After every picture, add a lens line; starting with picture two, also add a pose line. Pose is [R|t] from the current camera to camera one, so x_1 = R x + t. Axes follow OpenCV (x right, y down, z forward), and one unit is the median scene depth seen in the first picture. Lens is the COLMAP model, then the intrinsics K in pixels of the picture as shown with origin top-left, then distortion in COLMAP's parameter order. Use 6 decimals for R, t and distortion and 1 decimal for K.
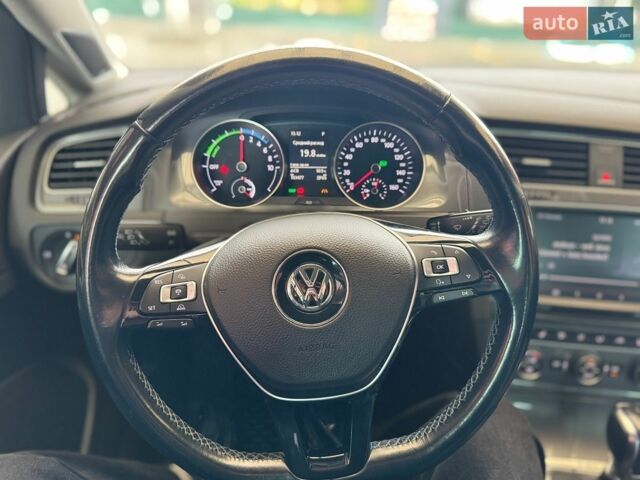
lens RADIAL K [[458.4, 0, 320.0], [0, 458.4, 240.0], [0, 0, 1]] dist [0.002759, -0.005066]
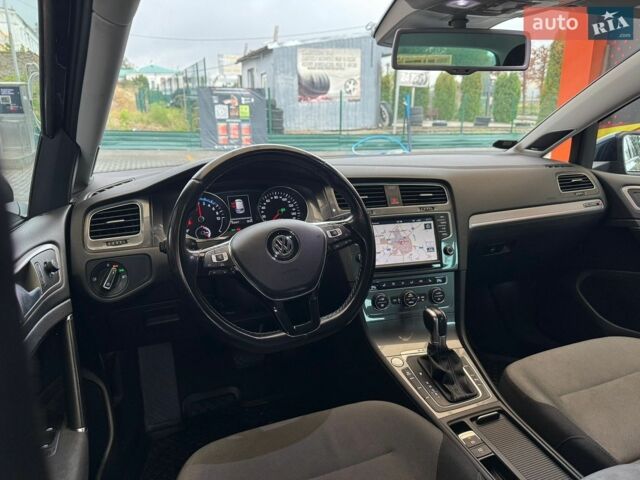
lens RADIAL K [[458.4, 0, 320.0], [0, 458.4, 240.0], [0, 0, 1]] dist [0.002759, -0.005066]
pose [[0.931102, -0.118443, 0.344994, -0.396553], [0.193154, 0.962421, -0.190883, 0.347786], [-0.309421, 0.244369, 0.918990, -0.706592]]
